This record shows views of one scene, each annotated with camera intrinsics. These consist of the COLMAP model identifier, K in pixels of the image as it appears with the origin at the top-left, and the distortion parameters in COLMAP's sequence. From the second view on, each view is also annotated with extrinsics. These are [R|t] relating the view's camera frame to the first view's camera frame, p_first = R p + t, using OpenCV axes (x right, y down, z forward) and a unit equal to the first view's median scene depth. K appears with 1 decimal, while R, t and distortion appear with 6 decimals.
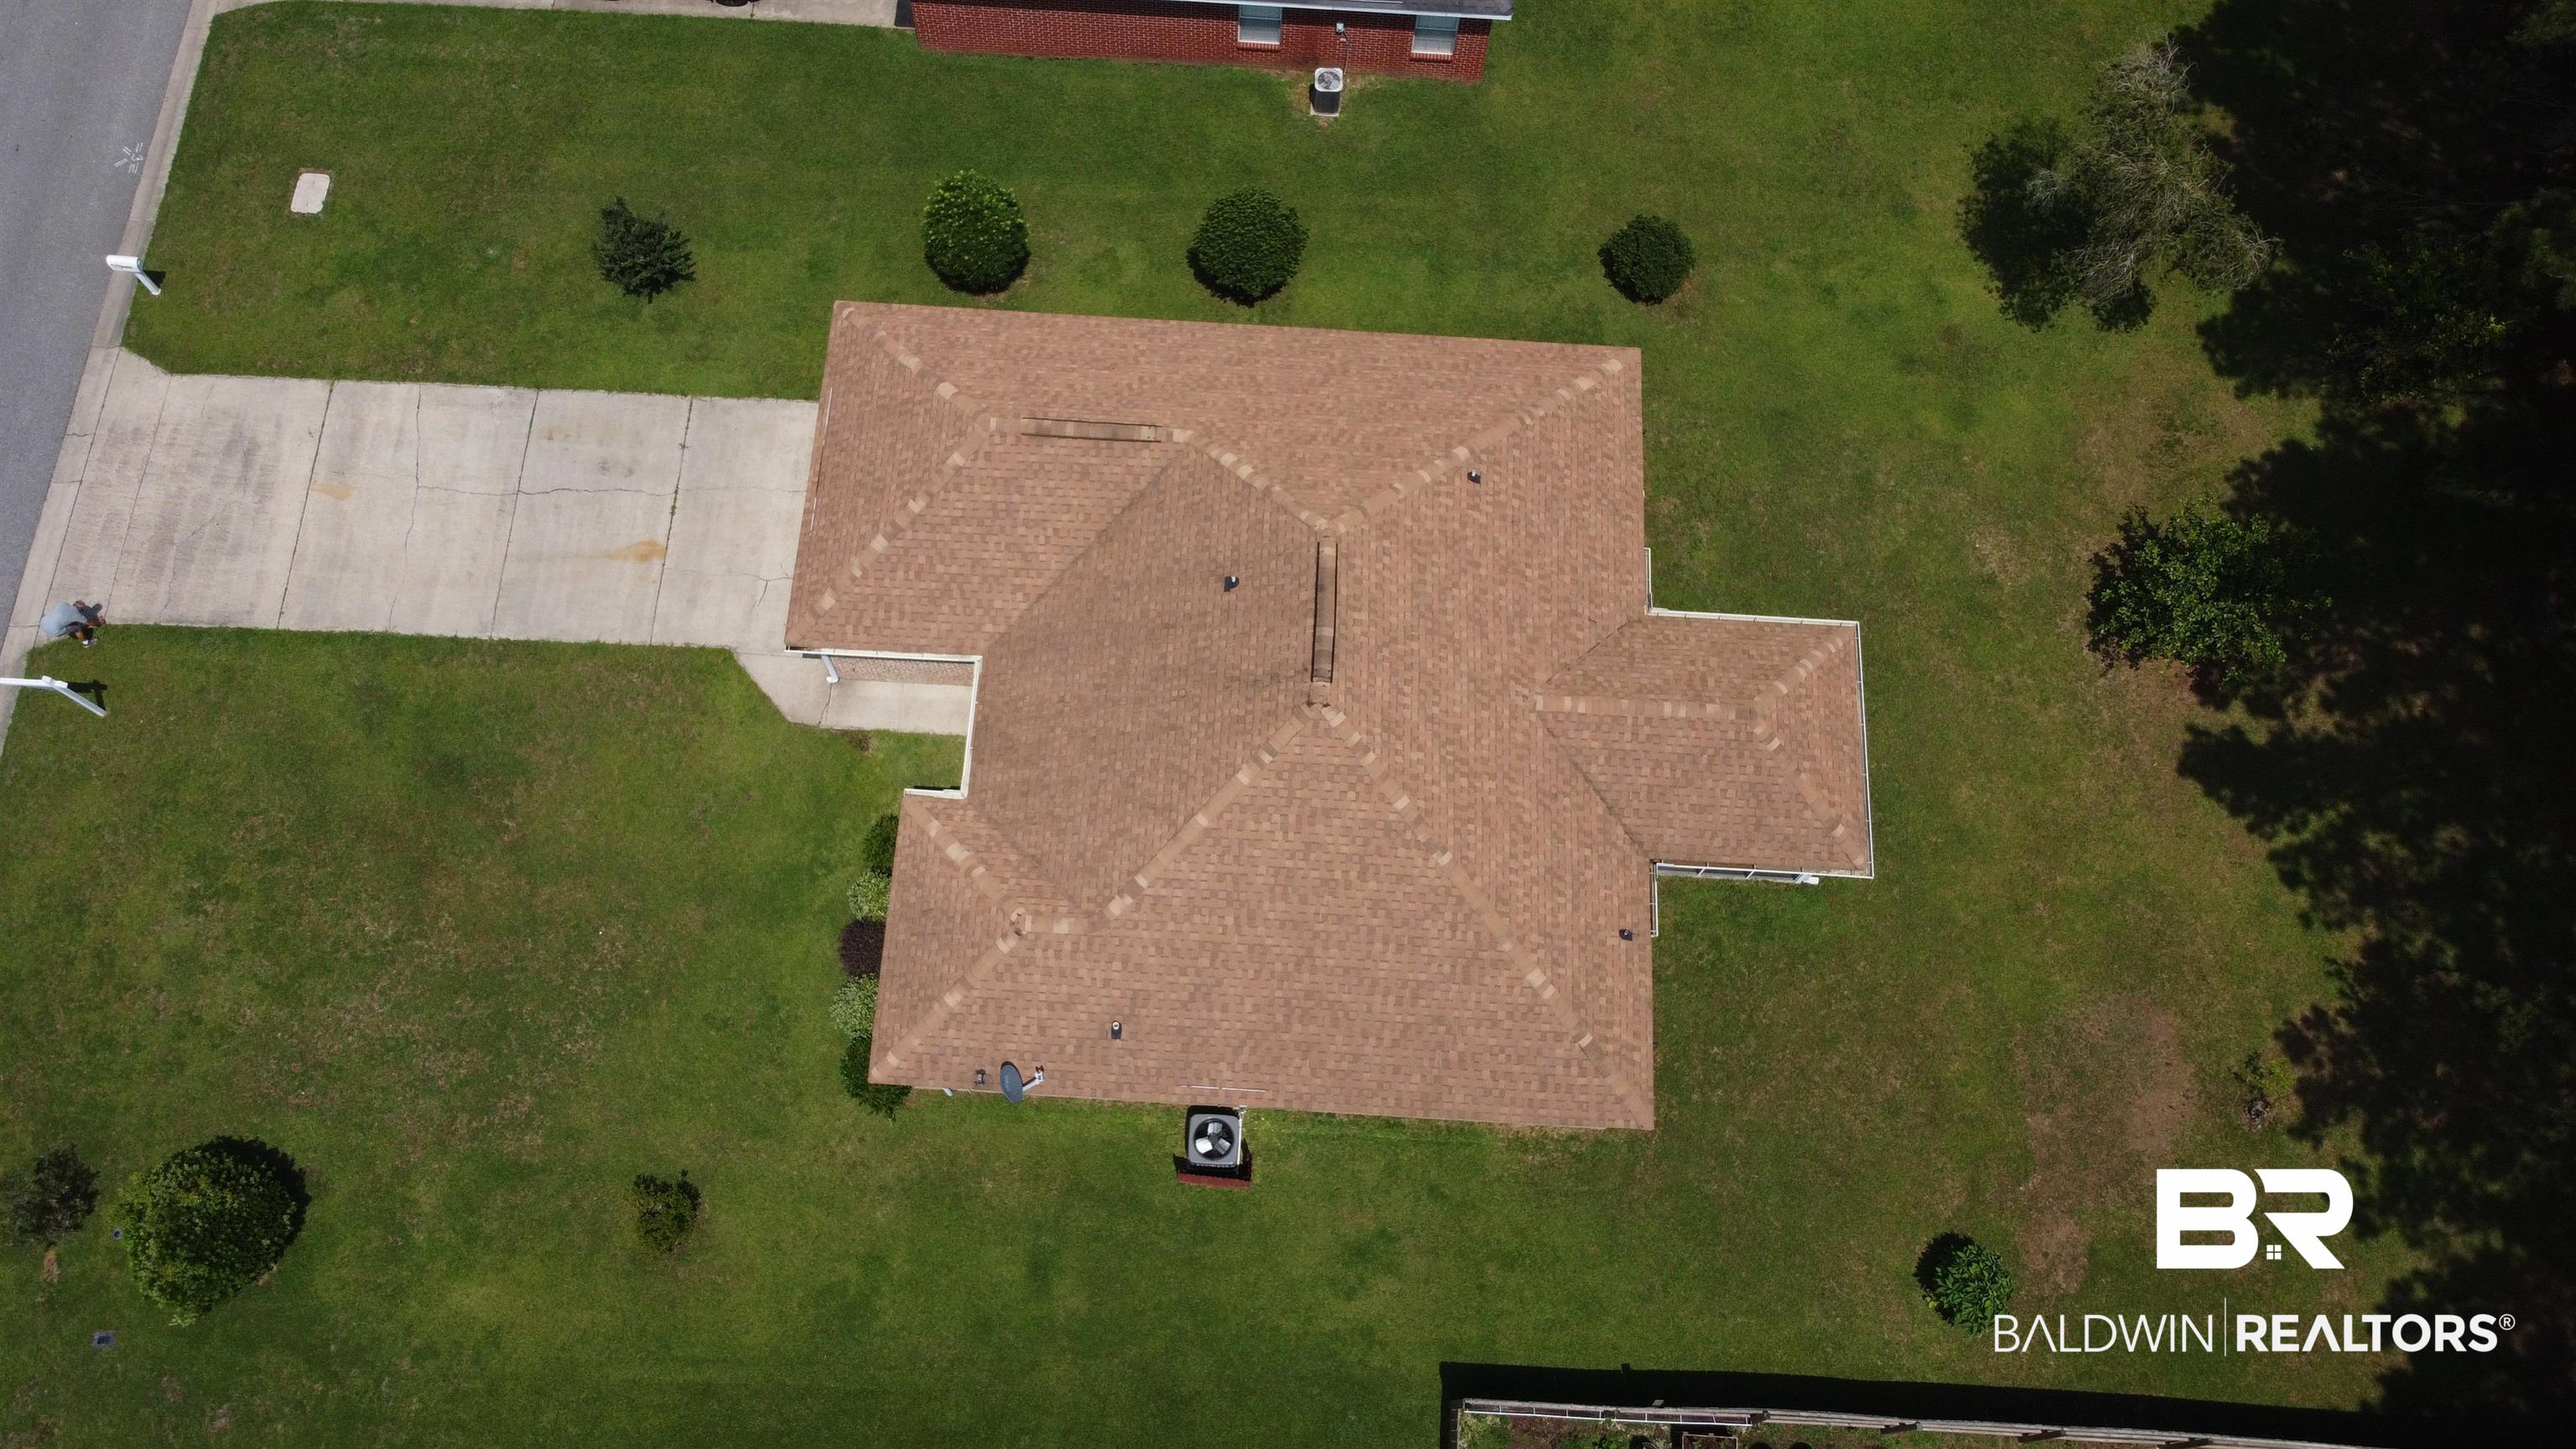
lens RADIAL K [[1957.7, 0, 1268.1], [0, 1957.7, 705.6], [0, 0, 1]] dist [-0.007282, -0.001143]
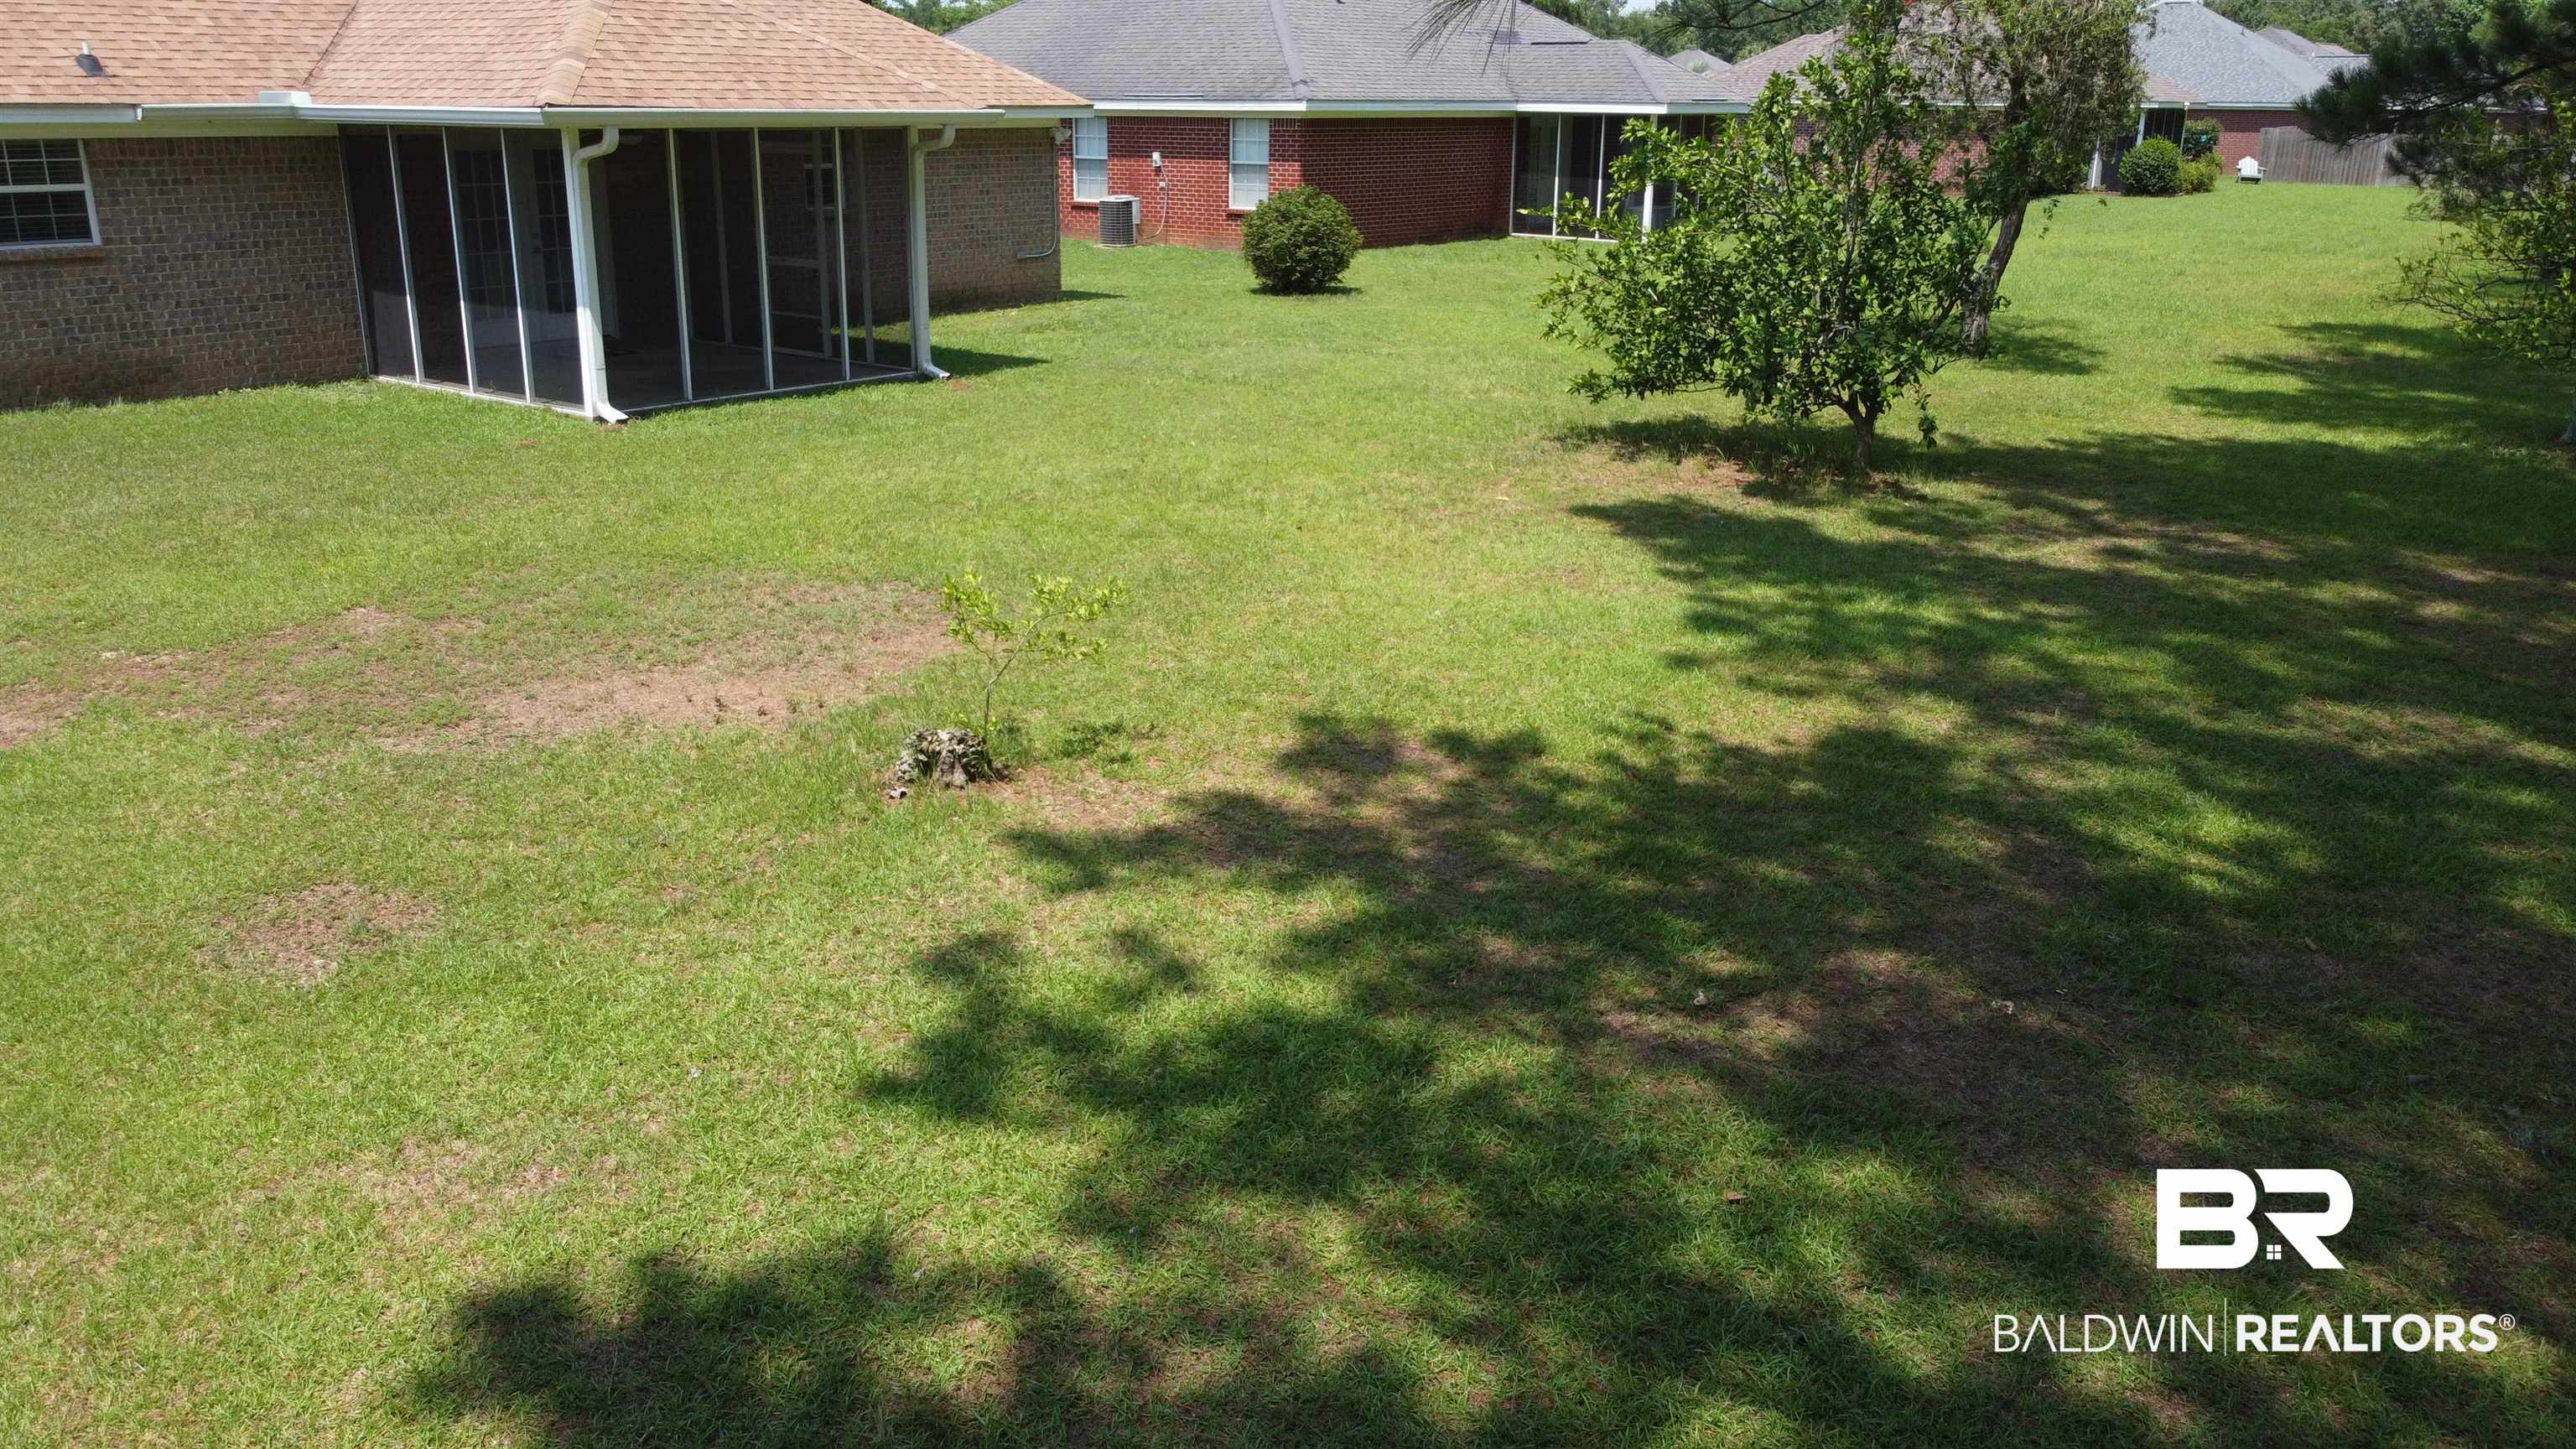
lens RADIAL K [[1957.7, 0, 1268.1], [0, 1957.7, 705.6], [0, 0, 1]] dist [-0.007282, -0.001143]
pose [[0.813732, 0.145966, -0.562614, 0.641891], [-0.534870, 0.566905, -0.626524, 0.323108], [0.227497, 0.810748, 0.539382, 0.836973]]
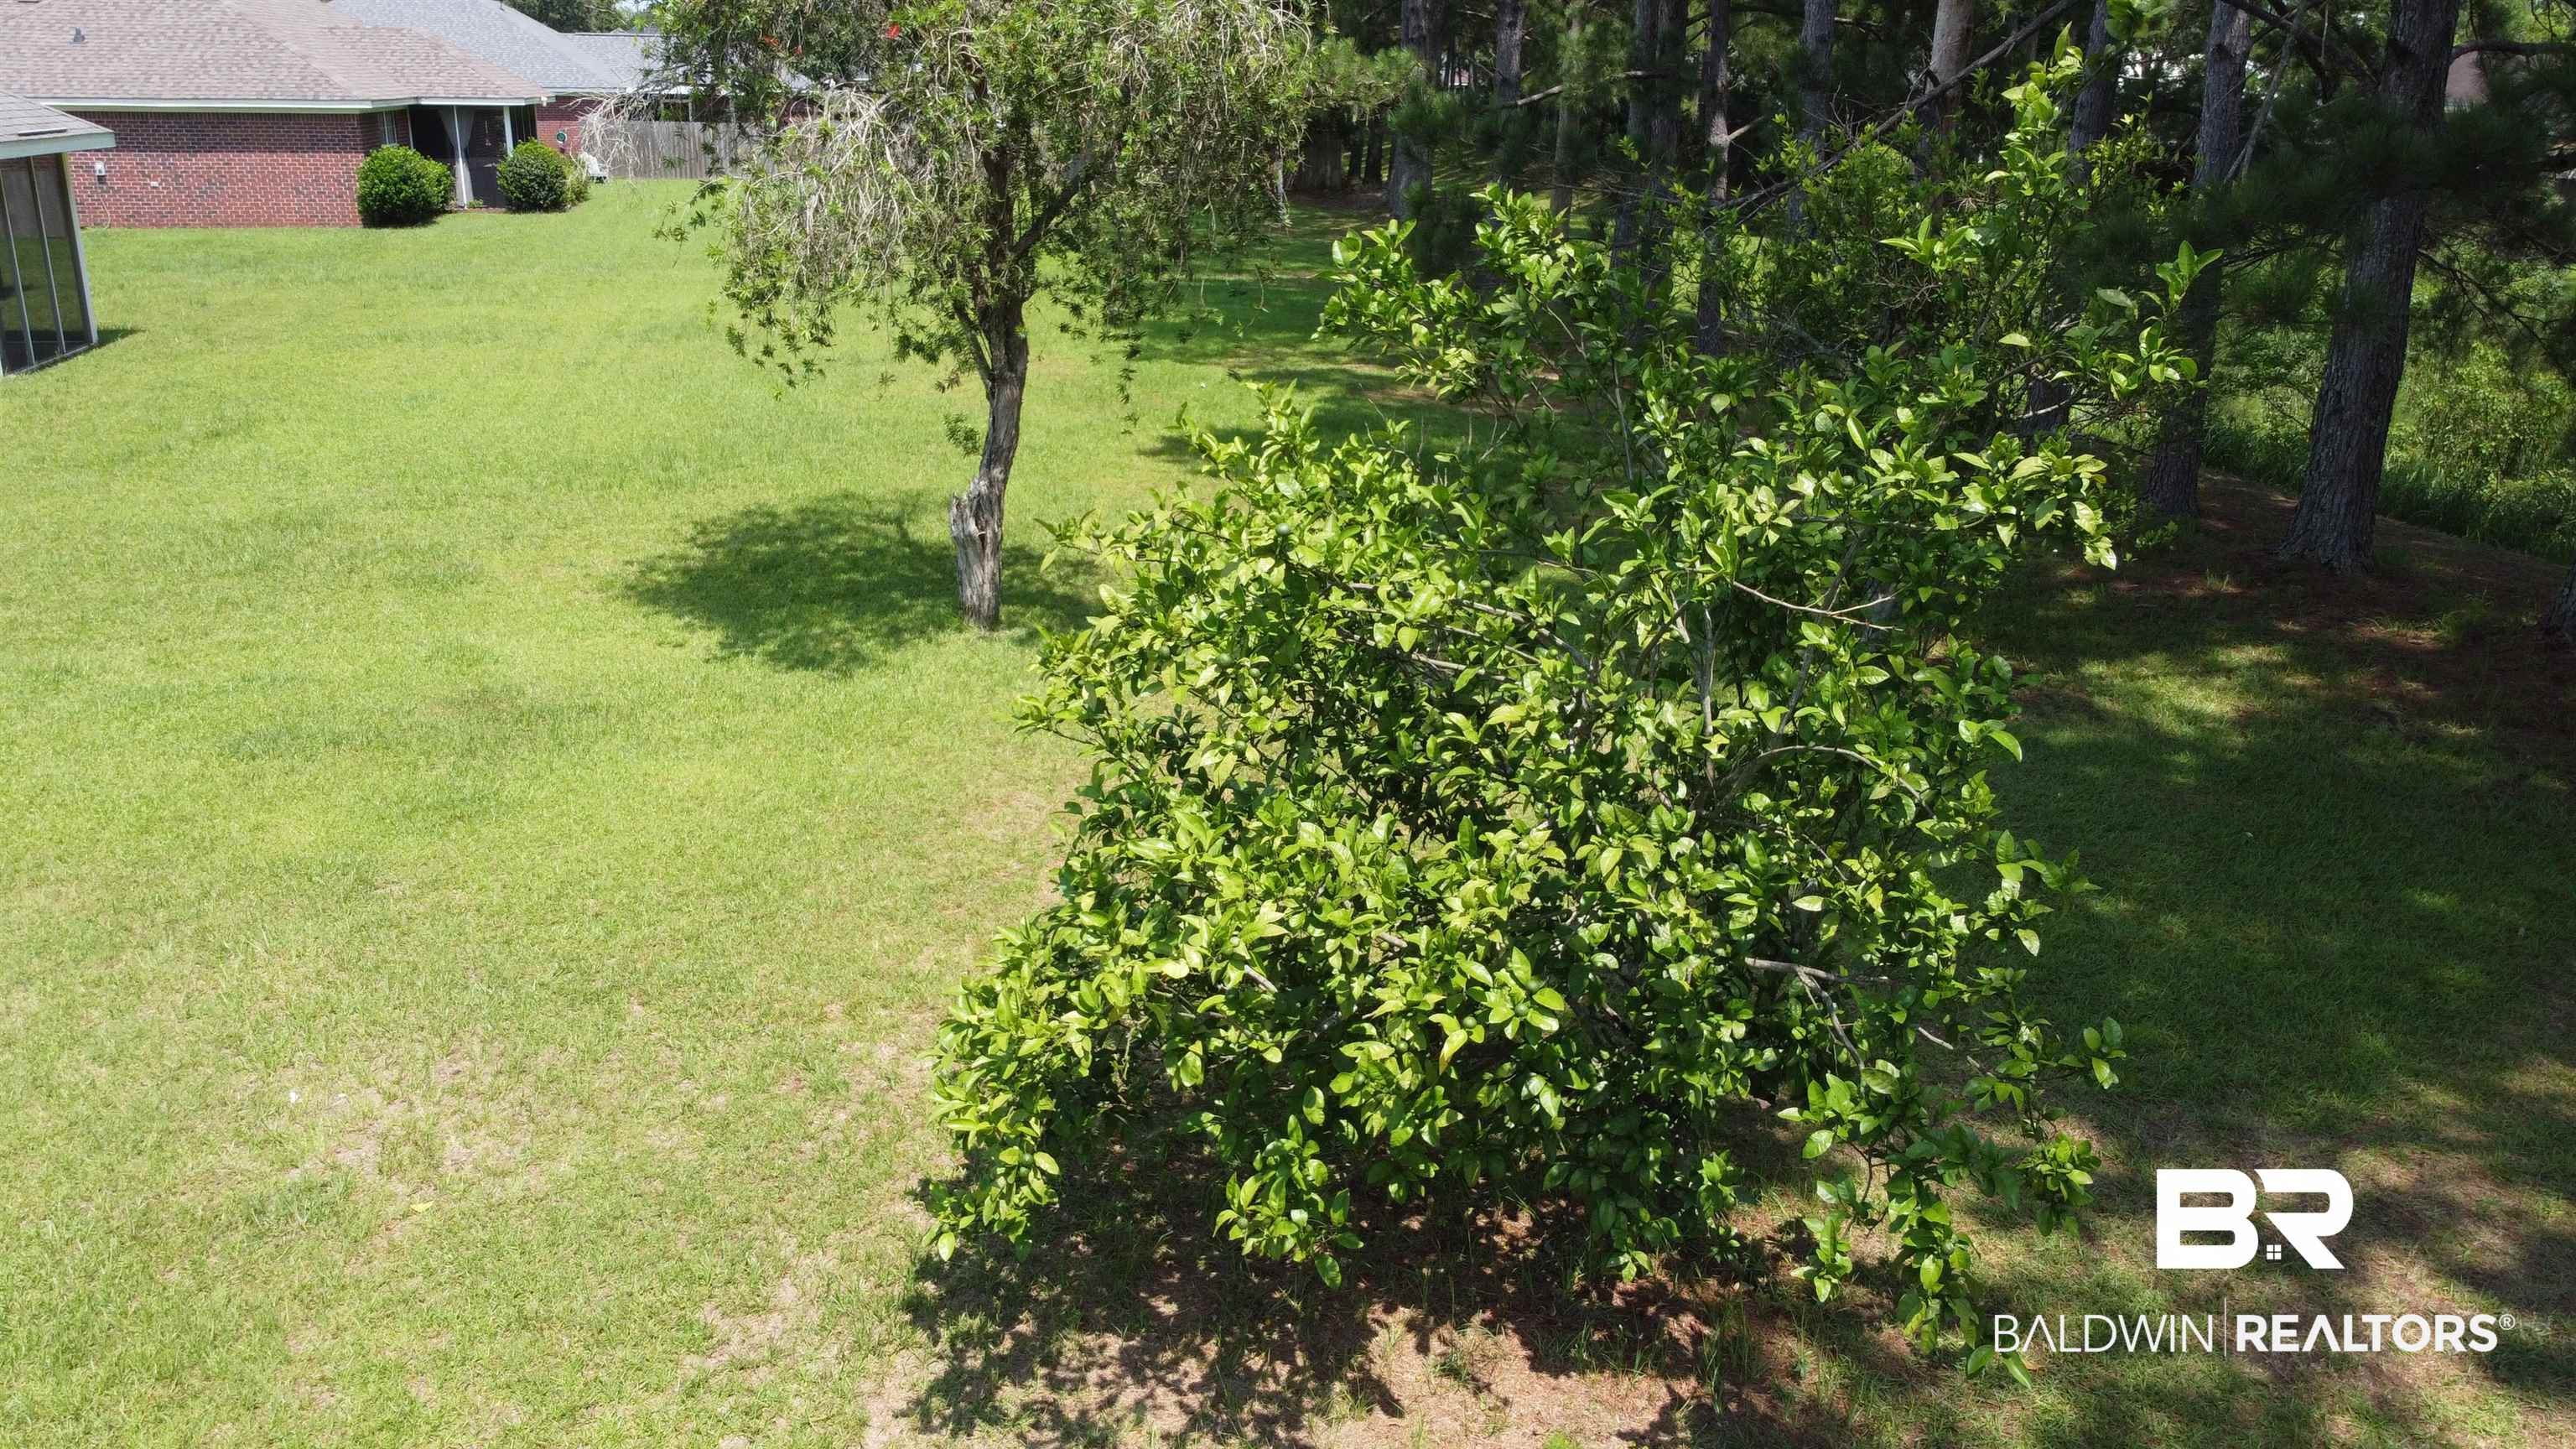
lens RADIAL K [[1957.7, 0, 1268.1], [0, 1957.7, 705.6], [0, 0, 1]] dist [-0.007282, -0.001143]
pose [[0.967784, -0.094501, 0.233376, 0.432725], [0.240531, 0.620998, -0.745993, 0.058879], [-0.074429, 0.778094, 0.623722, 0.908673]]
